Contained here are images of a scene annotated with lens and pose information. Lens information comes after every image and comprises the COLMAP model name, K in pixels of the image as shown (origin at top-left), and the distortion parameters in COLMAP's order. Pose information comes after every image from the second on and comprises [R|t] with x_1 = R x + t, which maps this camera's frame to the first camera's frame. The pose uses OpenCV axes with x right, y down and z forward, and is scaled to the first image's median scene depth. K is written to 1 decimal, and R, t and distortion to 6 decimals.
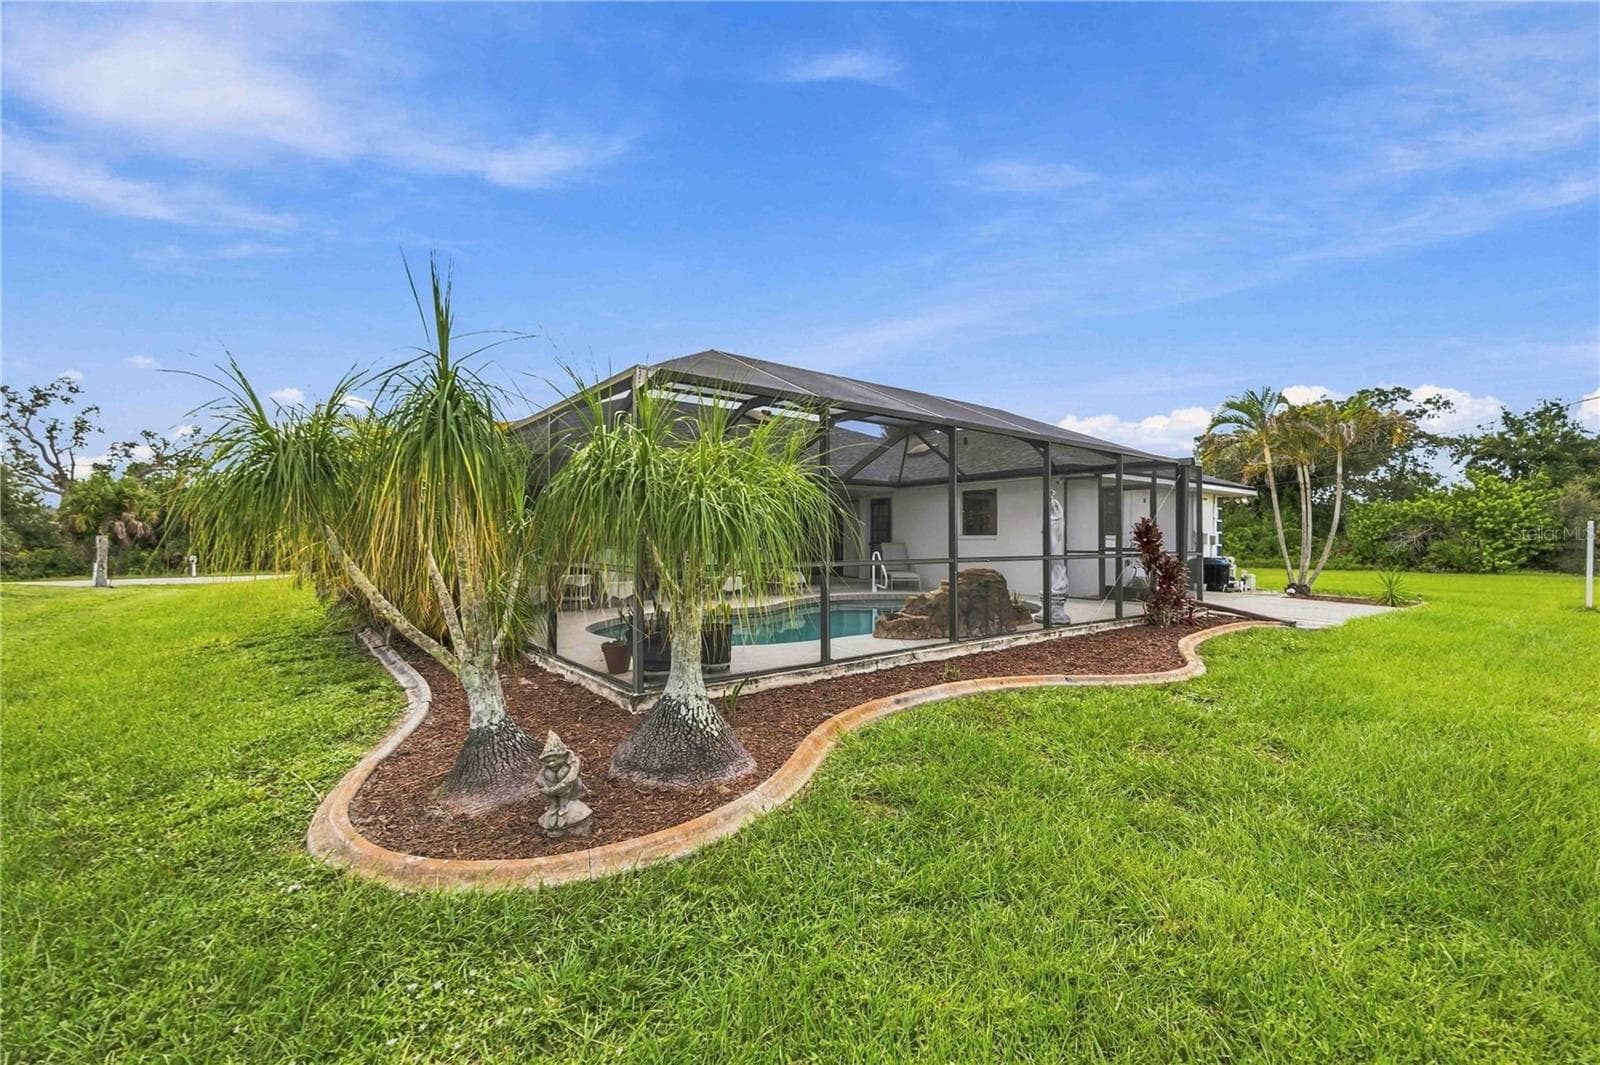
lens RADIAL K [[608.6, 0, 792.1], [0, 608.6, 537.9], [0, 0, 1]] dist [-0.000029, 0.000103]
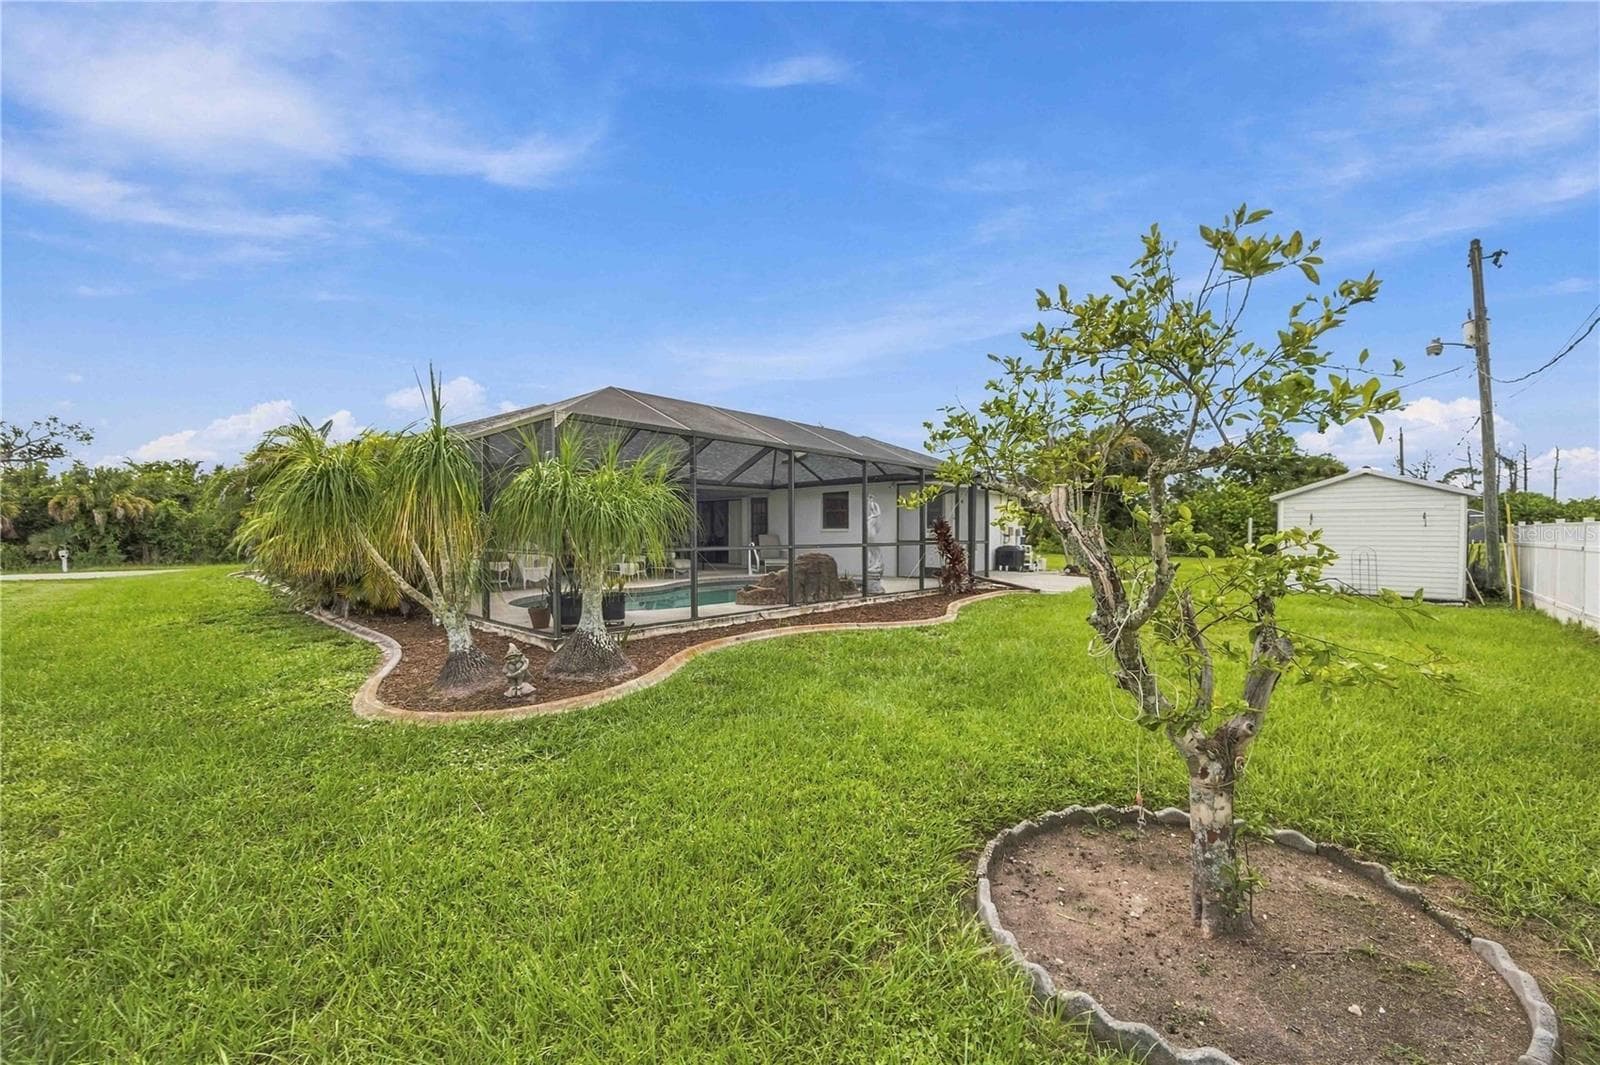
lens RADIAL K [[608.6, 0, 792.1], [0, 608.6, 537.9], [0, 0, 1]] dist [-0.000029, 0.000103]
pose [[0.988999, -0.003106, 0.147889, 0.074635], [0.001510, 0.999939, 0.010897, 0.002128], [-0.147913, -0.010554, 0.988944, -0.447725]]
